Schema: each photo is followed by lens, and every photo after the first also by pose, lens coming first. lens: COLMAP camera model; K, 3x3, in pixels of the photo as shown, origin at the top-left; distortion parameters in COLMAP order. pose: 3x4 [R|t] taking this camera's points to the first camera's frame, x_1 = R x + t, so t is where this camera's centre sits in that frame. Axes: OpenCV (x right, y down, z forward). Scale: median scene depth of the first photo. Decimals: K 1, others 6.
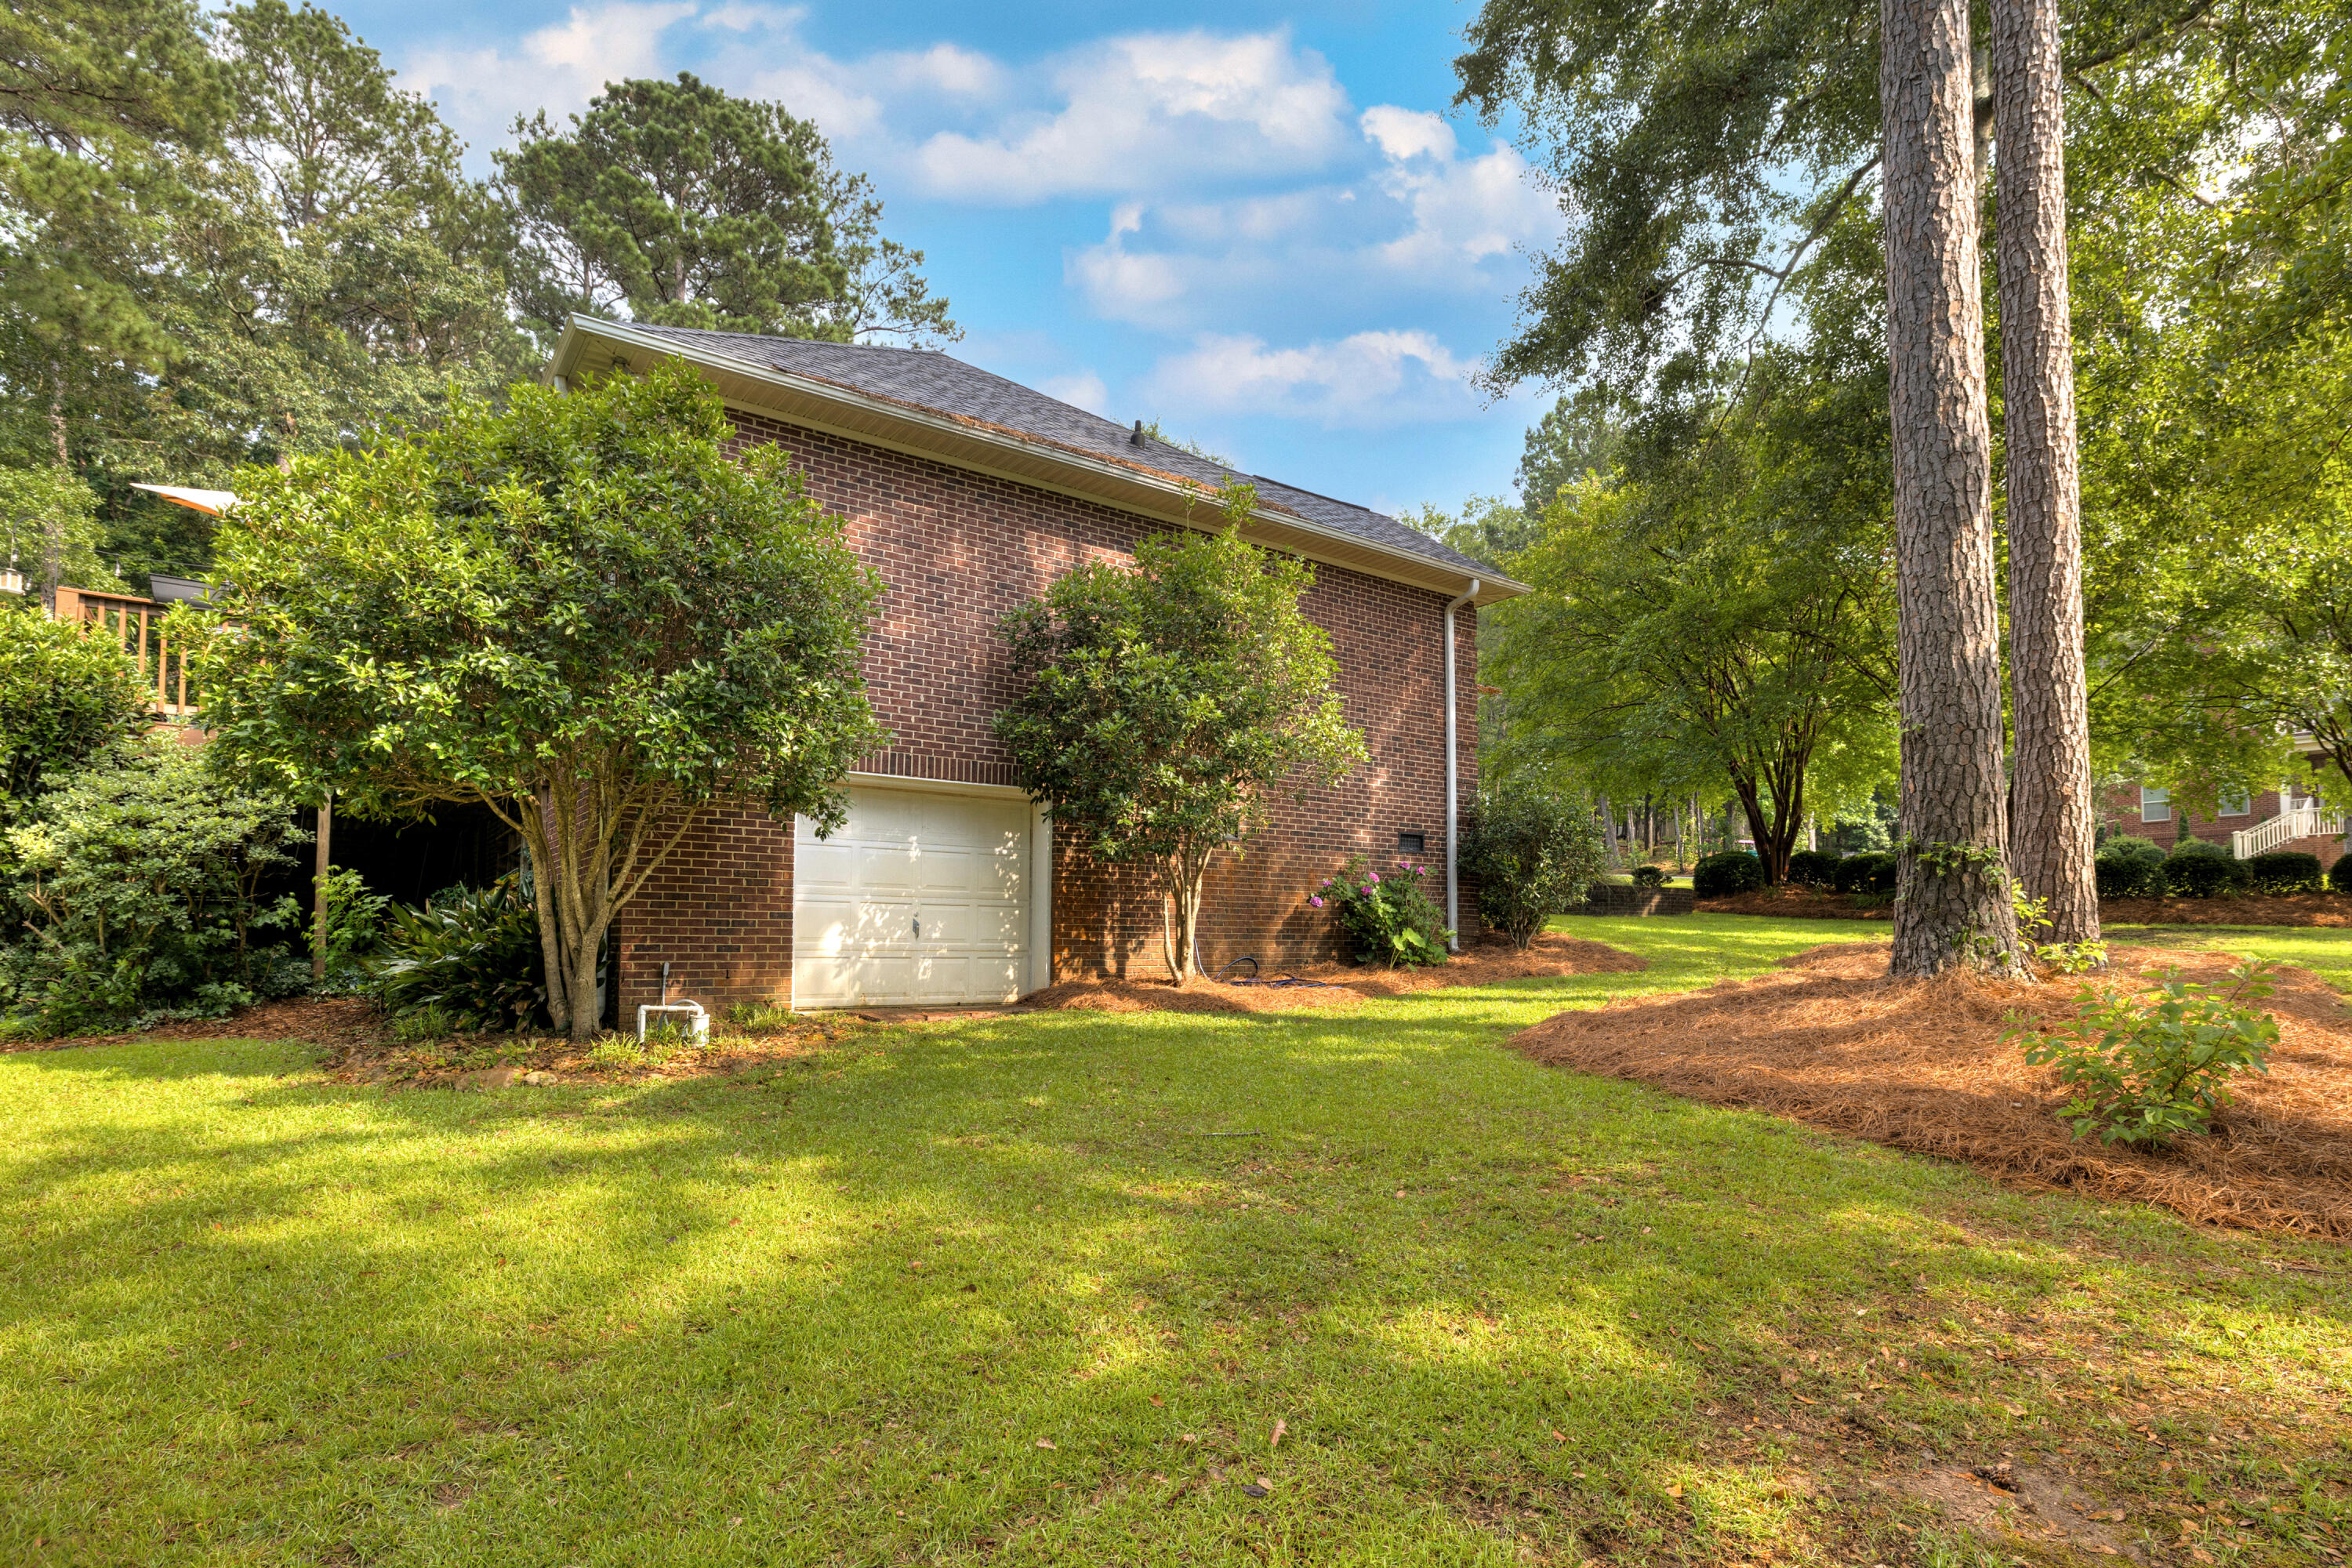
lens RADIAL K [[1186.4, 0, 1181.5], [0, 1186.4, 765.1], [0, 0, 1]] dist [-0.002520, -0.000789]
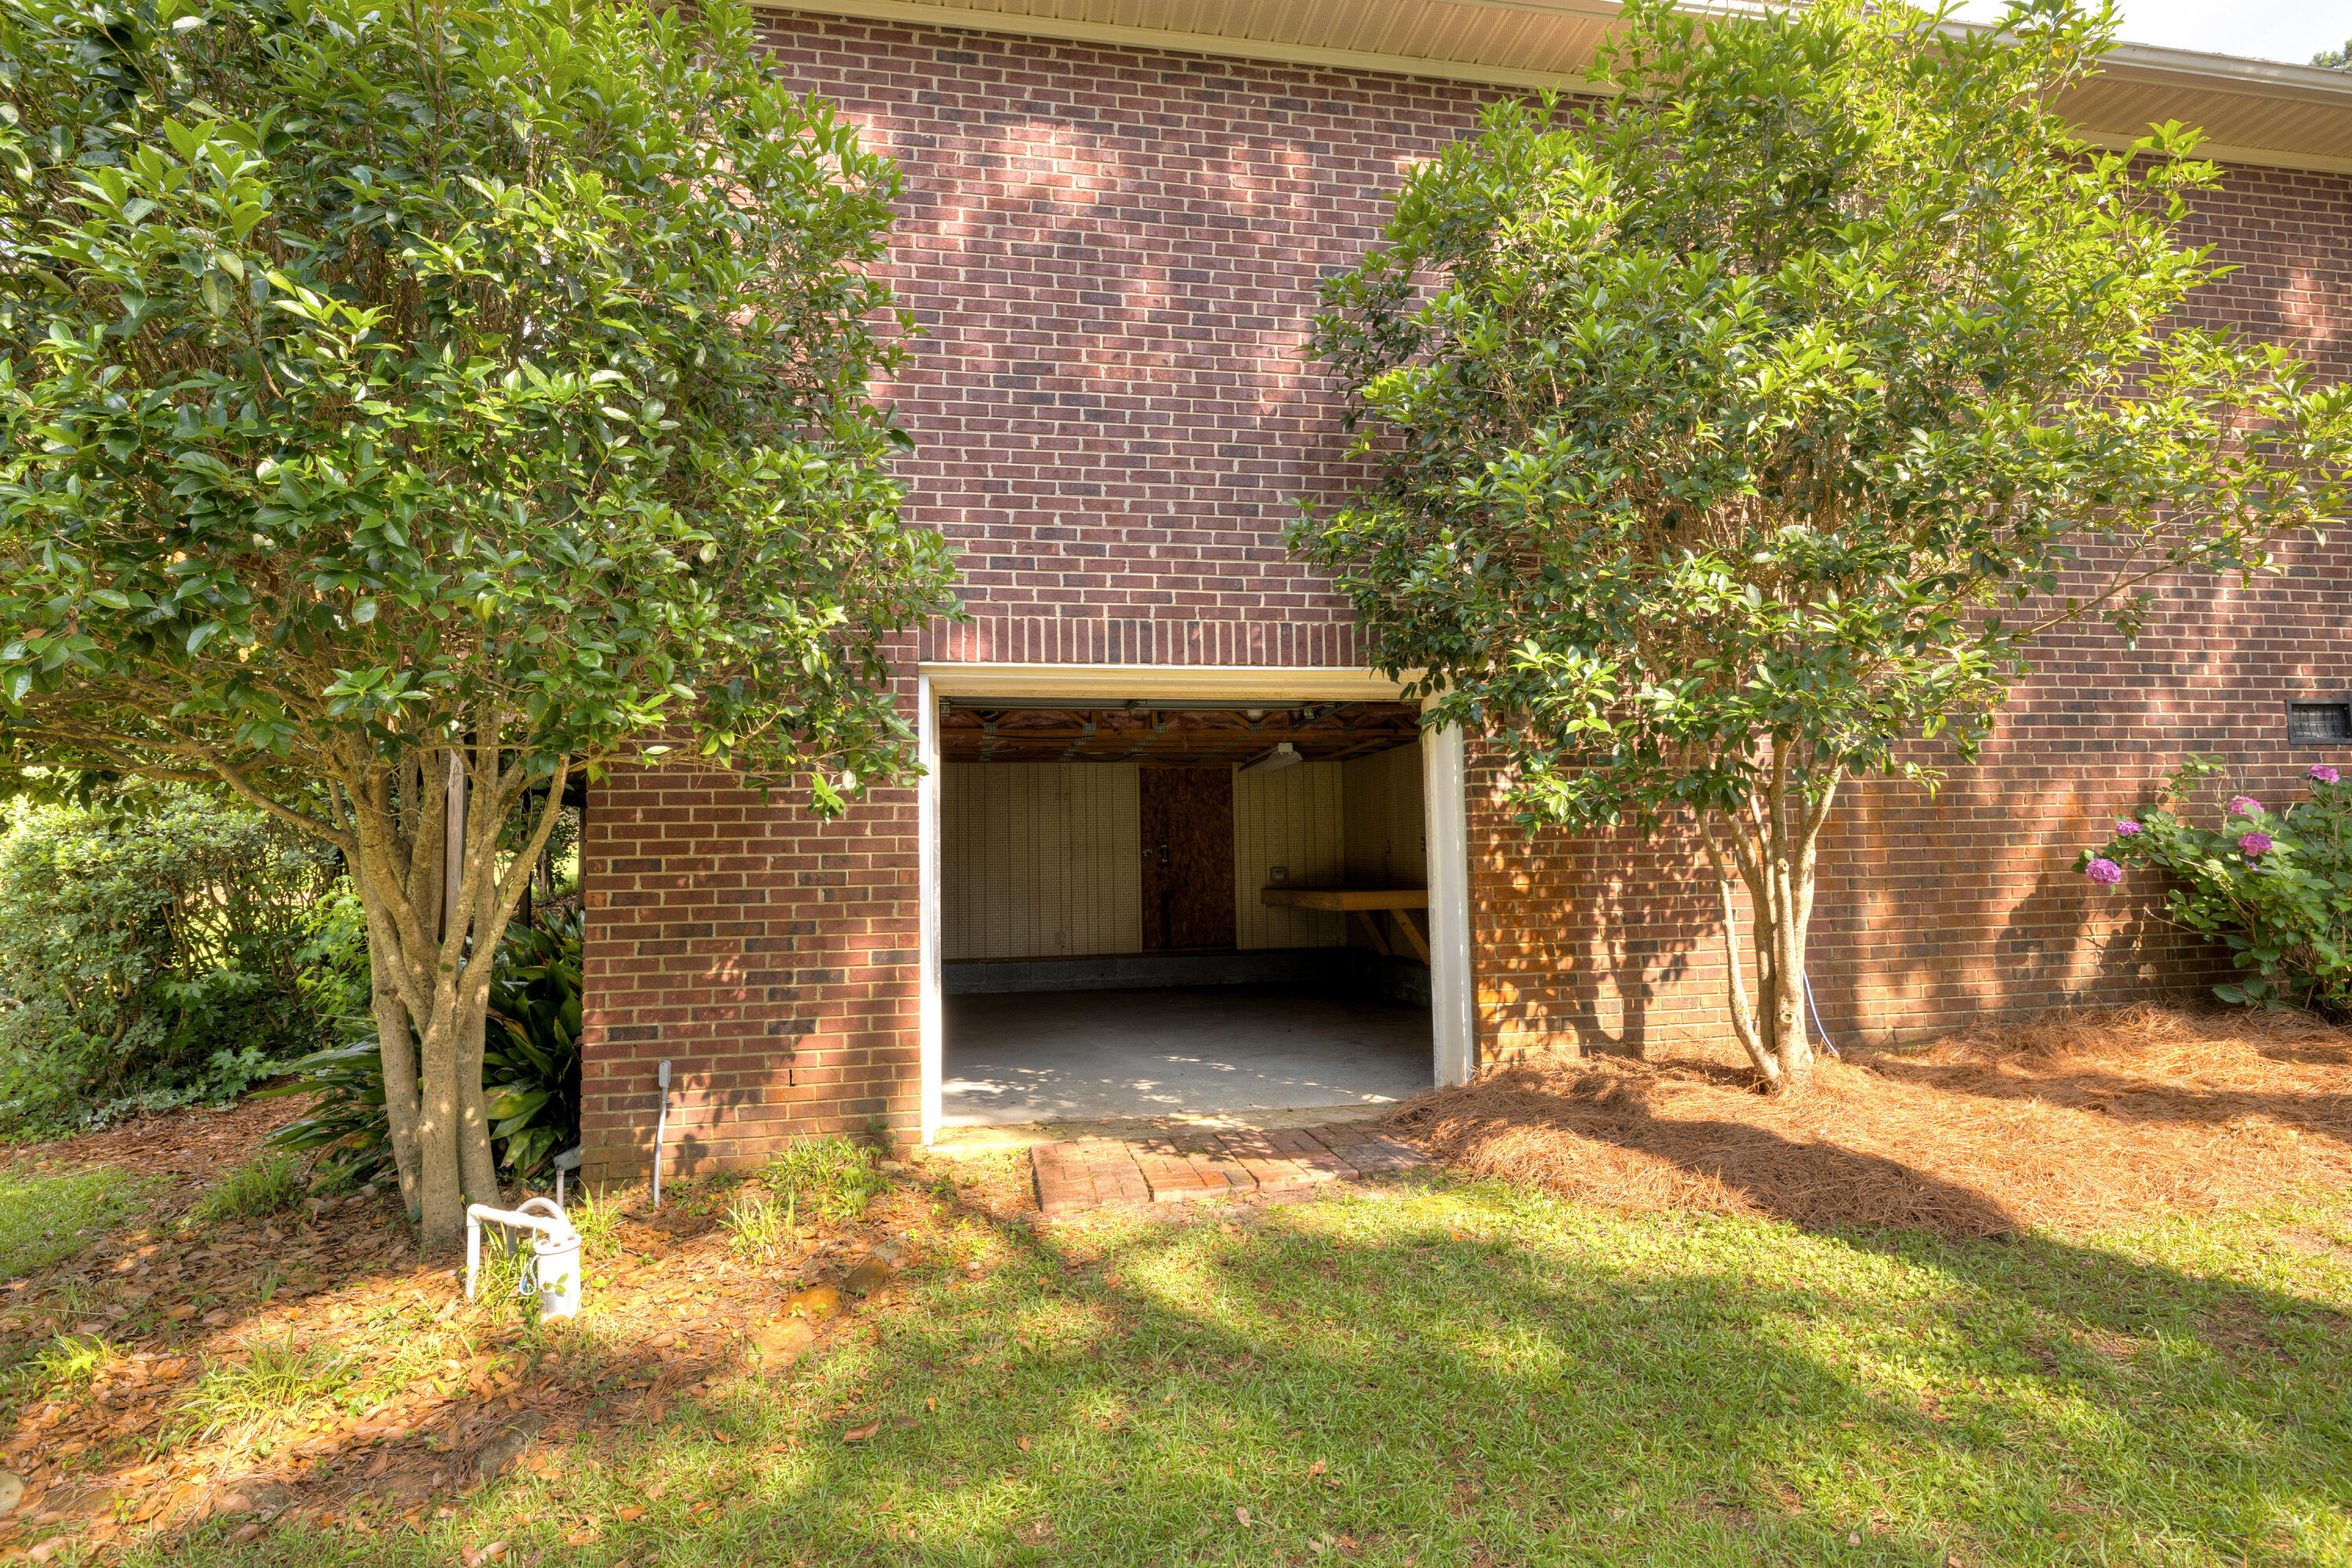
lens RADIAL K [[1186.4, 0, 1181.5], [0, 1186.4, 765.1], [0, 0, 1]] dist [-0.002520, -0.000789]
pose [[0.901648, -0.056284, -0.428793, -0.004458], [0.087552, 0.994720, 0.053533, 0.024954], [0.423516, -0.085810, 0.901815, 0.524122]]
